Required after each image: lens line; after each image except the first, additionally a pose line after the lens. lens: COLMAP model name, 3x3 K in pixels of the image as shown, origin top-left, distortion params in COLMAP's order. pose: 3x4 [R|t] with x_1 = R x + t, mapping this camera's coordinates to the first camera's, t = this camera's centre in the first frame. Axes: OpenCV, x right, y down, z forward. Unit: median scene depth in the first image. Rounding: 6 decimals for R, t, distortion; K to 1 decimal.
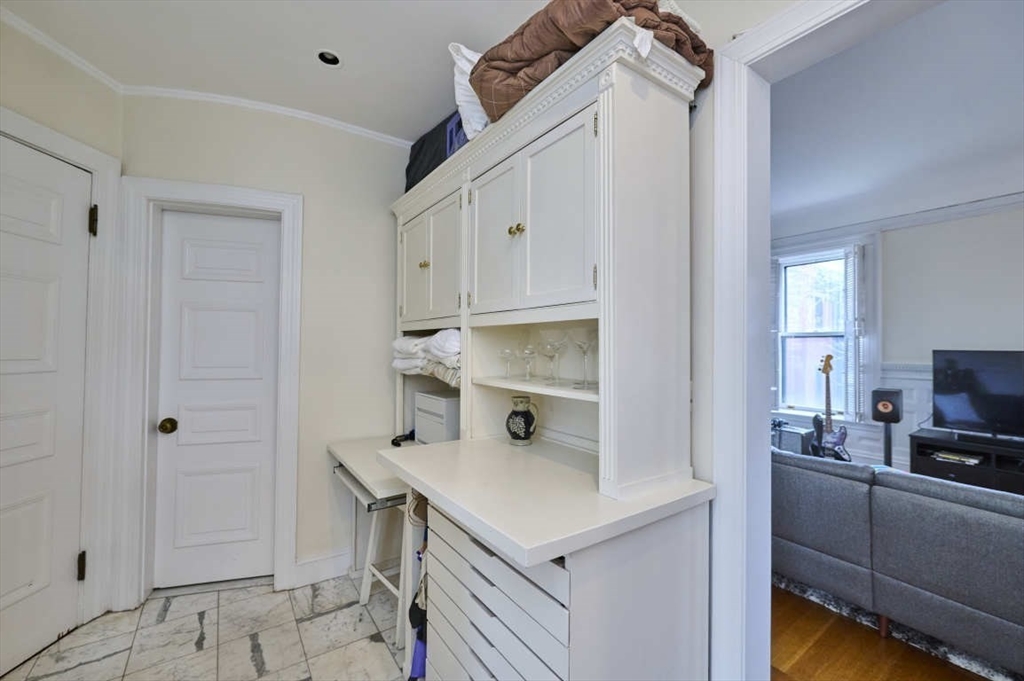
lens RADIAL K [[406.4, 0, 517.5], [0, 406.4, 343.5], [0, 0, 1]] dist [-0.000013, -0.000929]
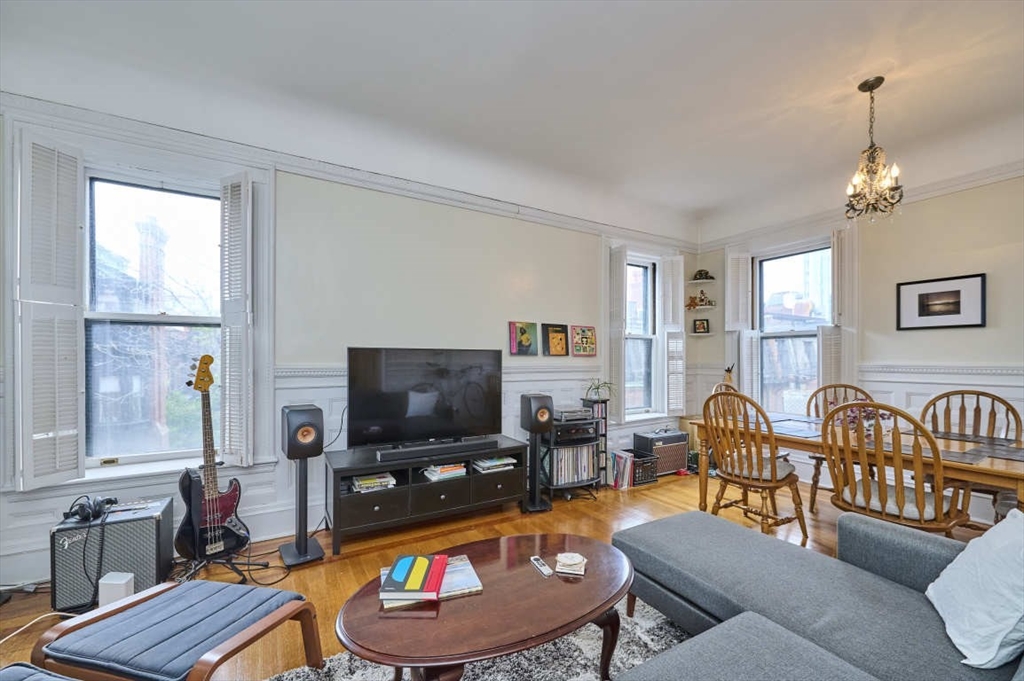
lens RADIAL K [[406.4, 0, 507.6], [0, 406.4, 358.6], [0, 0, 1]] dist [-0.000013, -0.000929]
pose [[0.085143, -0.010716, 0.996311, 0.252174], [-0.012457, 0.999853, 0.011818, 0.020001], [-0.996291, -0.013417, 0.084997, 0.546234]]
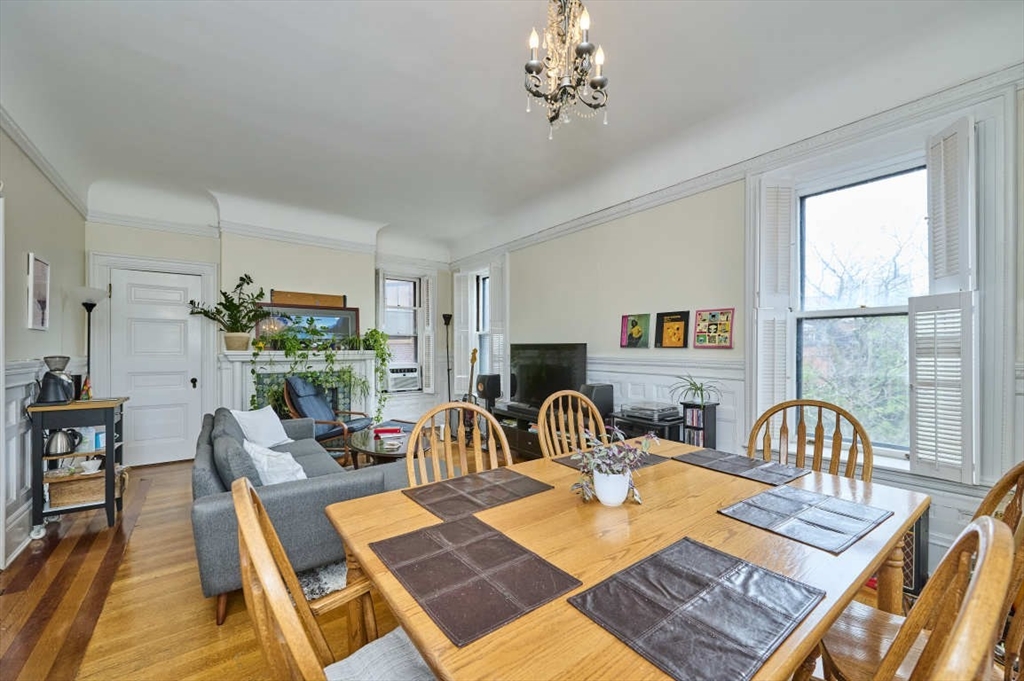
lens RADIAL K [[406.4, 0, 511.9], [0, 406.4, 351.8], [0, 0, 1]] dist [-0.000013, -0.000929]
pose [[0.999384, -0.007741, 0.034234, 0.839593], [0.007061, 0.999776, 0.019949, 0.012457], [-0.034381, -0.019695, 0.999215, -0.294961]]
